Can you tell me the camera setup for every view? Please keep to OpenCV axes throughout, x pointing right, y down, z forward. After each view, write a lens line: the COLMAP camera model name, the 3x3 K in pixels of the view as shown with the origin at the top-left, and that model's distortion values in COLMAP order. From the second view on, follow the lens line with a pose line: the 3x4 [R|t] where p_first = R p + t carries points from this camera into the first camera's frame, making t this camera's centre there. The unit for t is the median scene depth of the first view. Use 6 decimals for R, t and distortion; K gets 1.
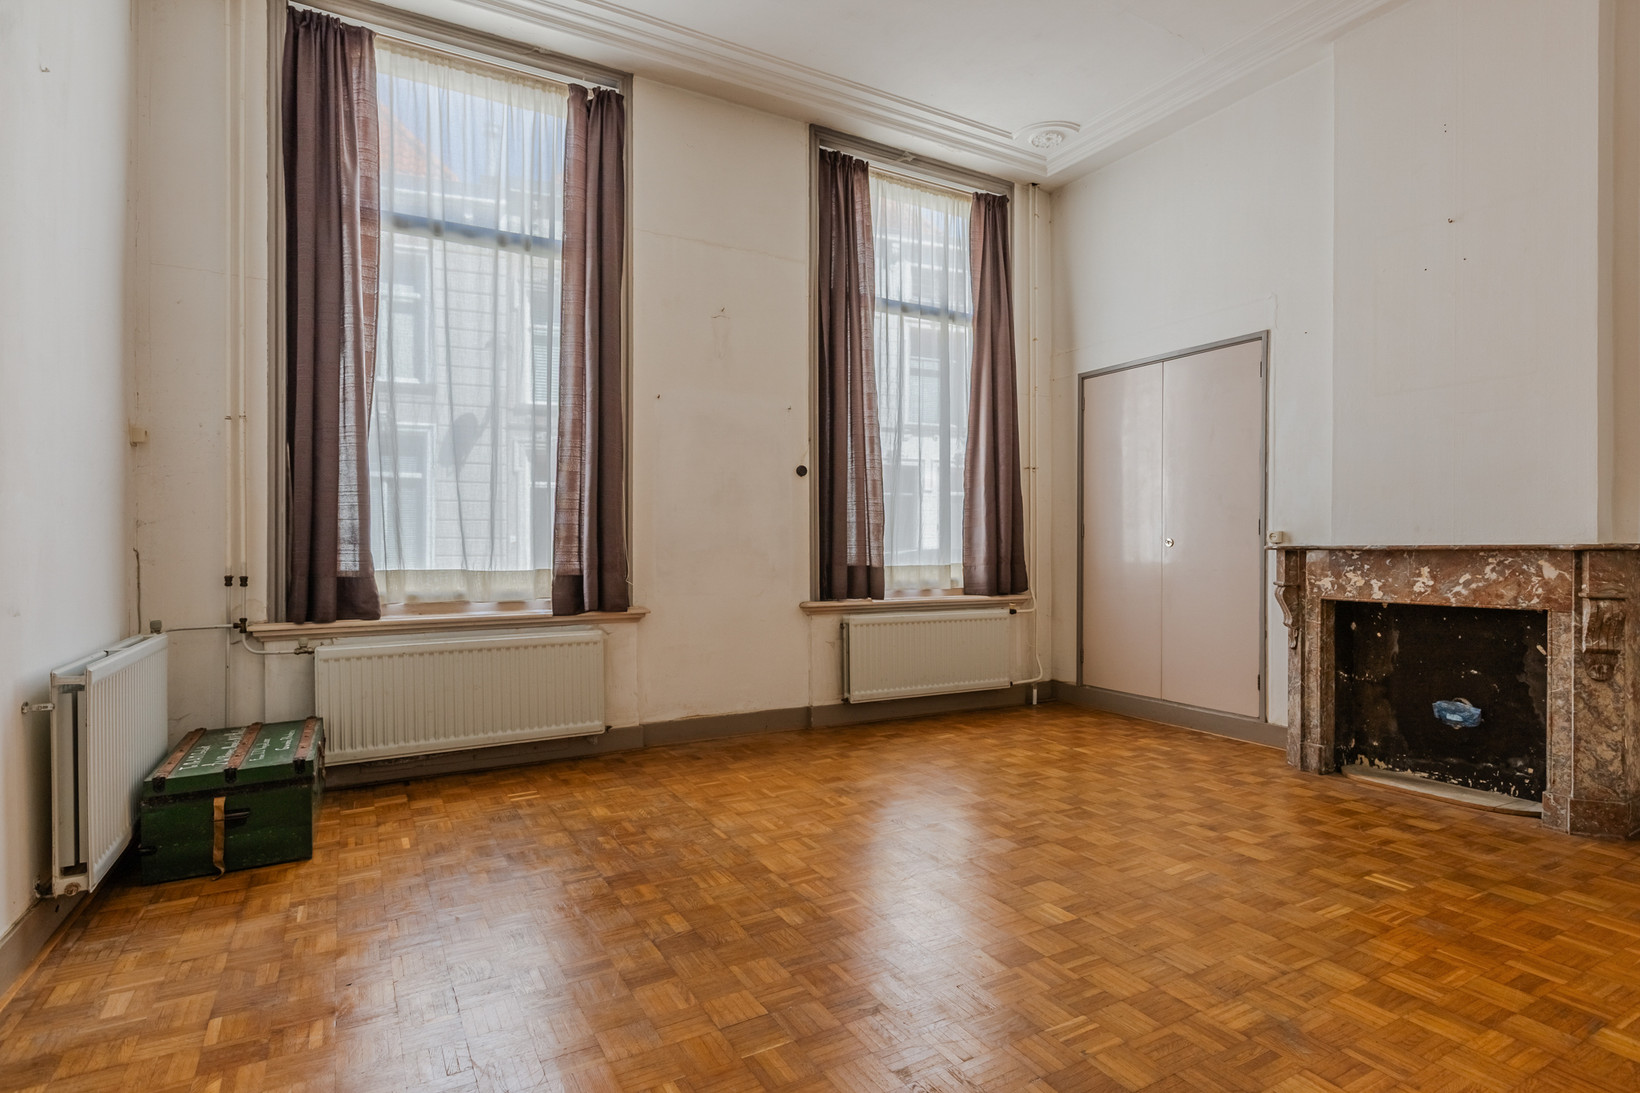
lens RADIAL K [[827.9, 0, 820.0], [0, 827.9, 546.5], [0, 0, 1]] dist [-0.001820, -0.000812]
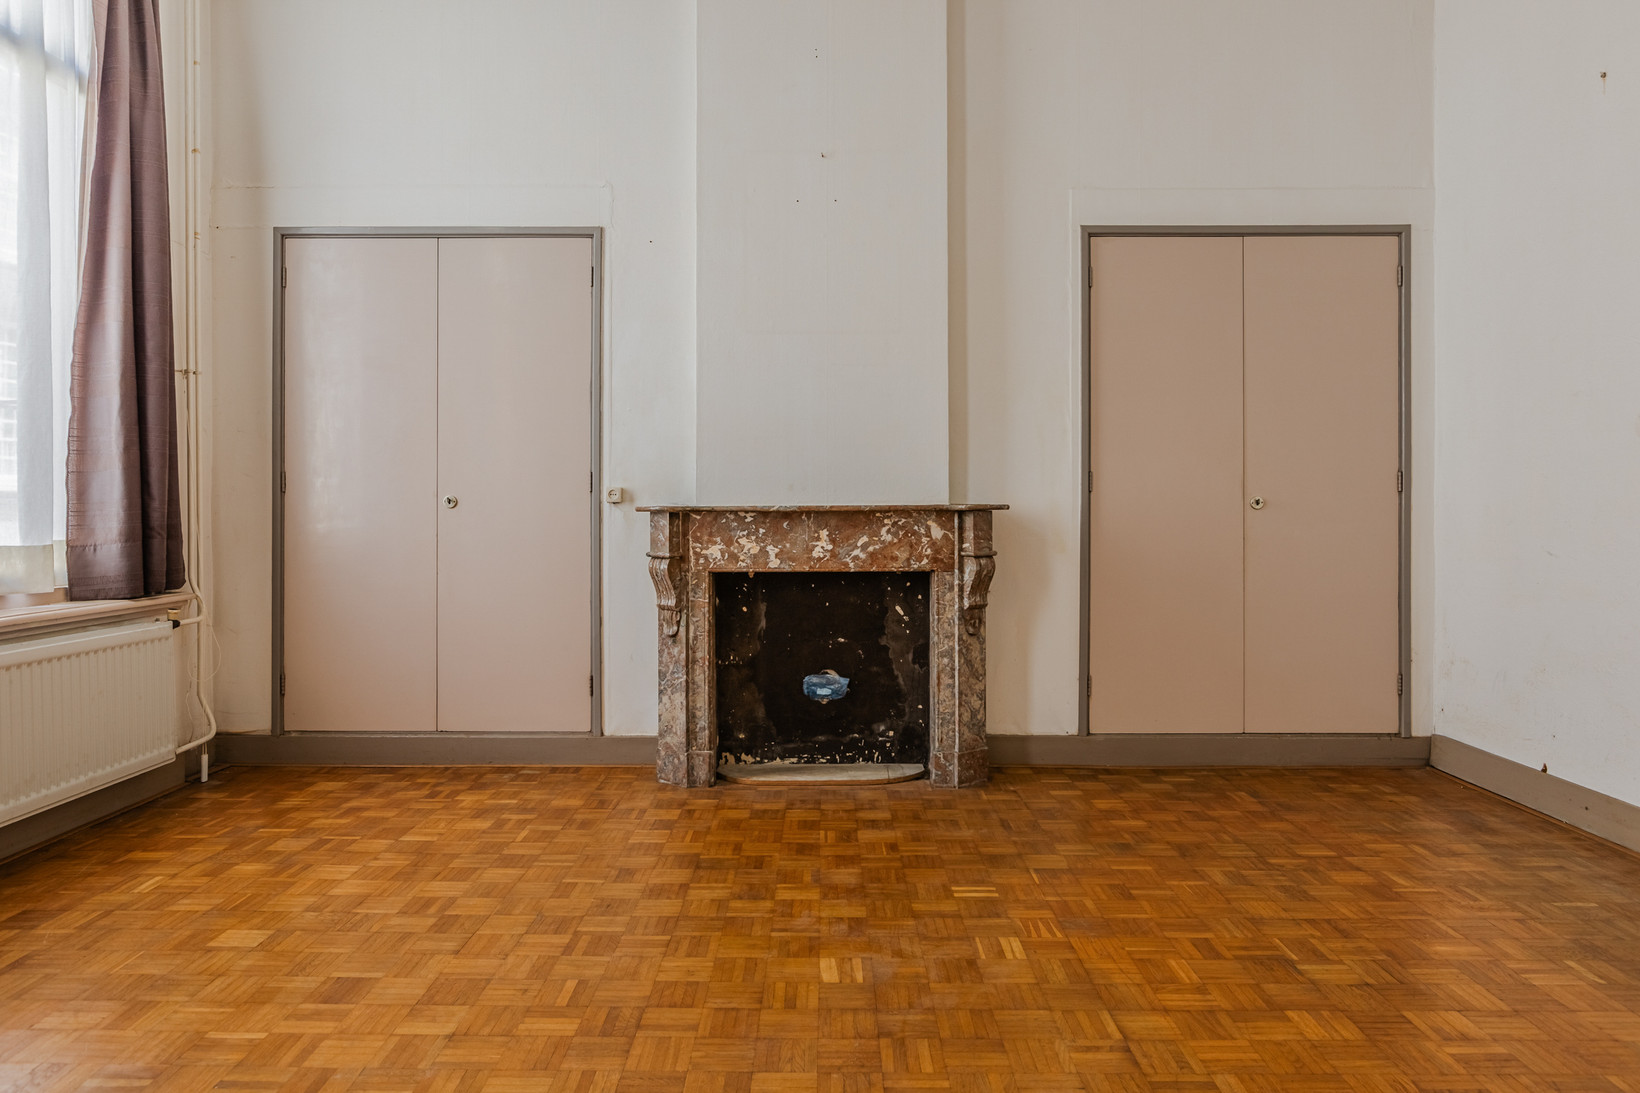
lens RADIAL K [[1040.8, 0, 819.0], [0, 1040.8, 500.5], [0, 0, 1]] dist [-0.003298, -0.001962]
pose [[0.500477, 0.003881, 0.865741, -0.245924], [0.001314, 0.999985, -0.005243, -0.001206], [-0.865749, 0.003762, 0.500465, 0.419779]]
